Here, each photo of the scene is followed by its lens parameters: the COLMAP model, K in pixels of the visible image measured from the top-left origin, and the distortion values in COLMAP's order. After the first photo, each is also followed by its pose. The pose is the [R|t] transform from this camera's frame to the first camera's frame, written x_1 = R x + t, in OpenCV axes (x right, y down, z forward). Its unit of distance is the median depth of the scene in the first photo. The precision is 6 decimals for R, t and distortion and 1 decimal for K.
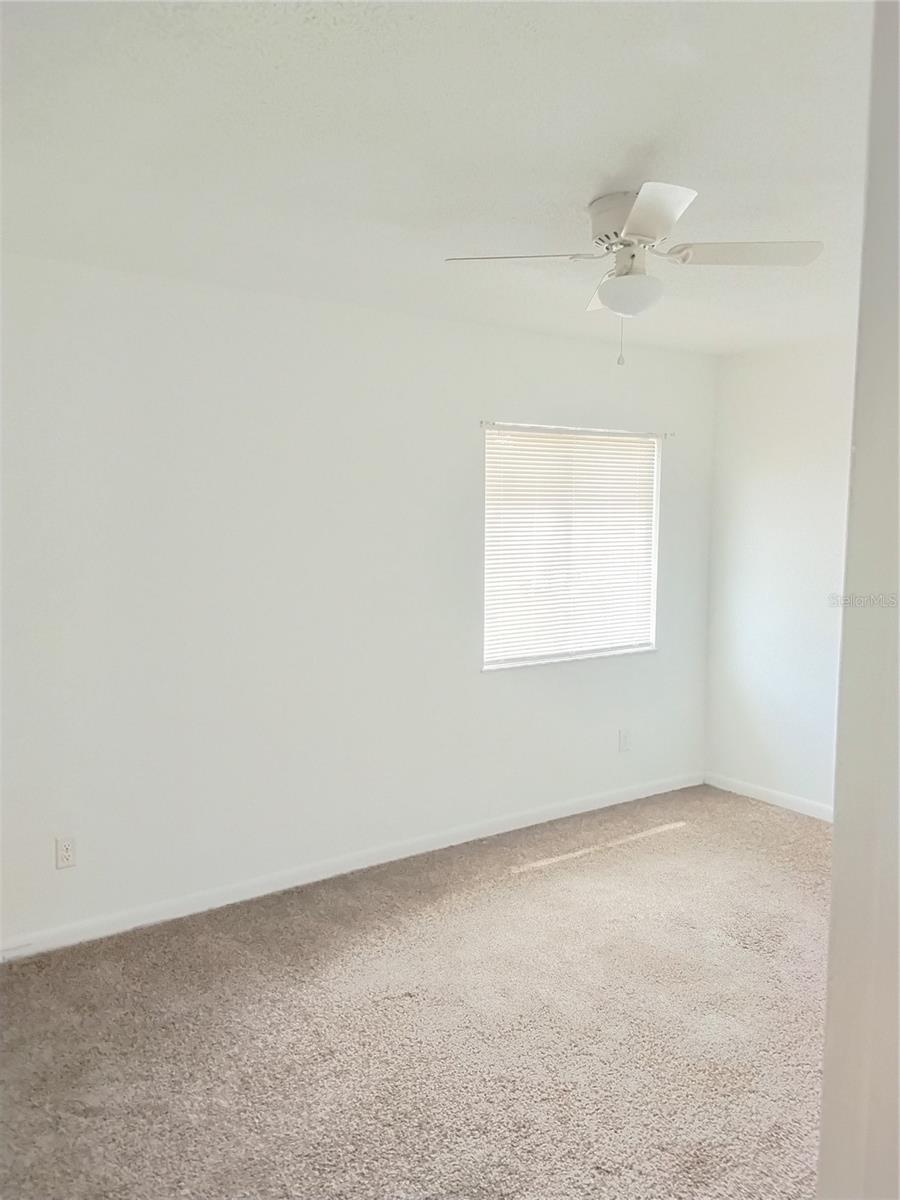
lens RADIAL K [[928.3, 0, 454.7], [0, 928.3, 592.7], [0, 0, 1]] dist [0.133155, -0.193872]
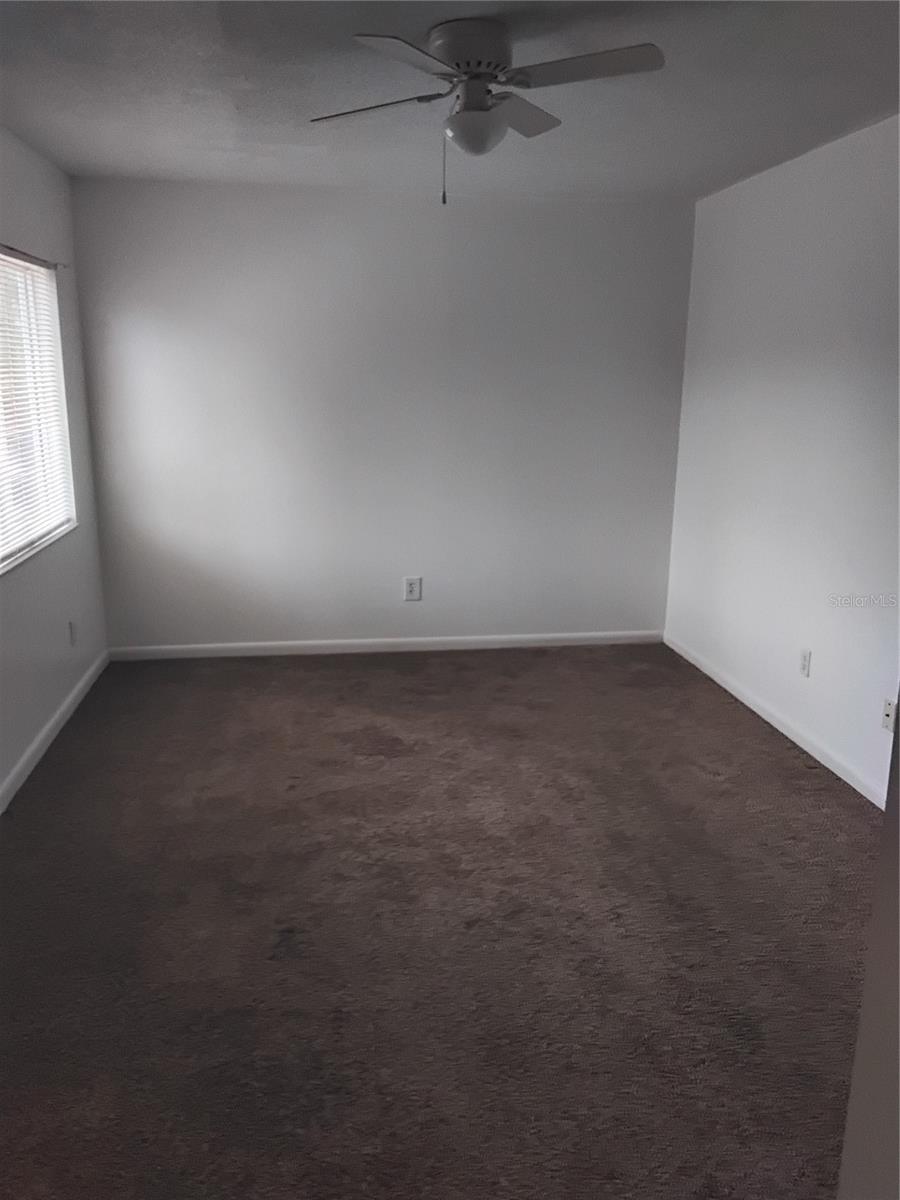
lens RADIAL K [[928.3, 0, 454.7], [0, 928.3, 592.7], [0, 0, 1]] dist [0.133155, -0.193872]
pose [[0.463457, -0.205405, 0.861984, -0.649591], [0.074363, 0.978347, 0.193152, -0.033094], [-0.882993, -0.025418, 0.468697, 0.460423]]
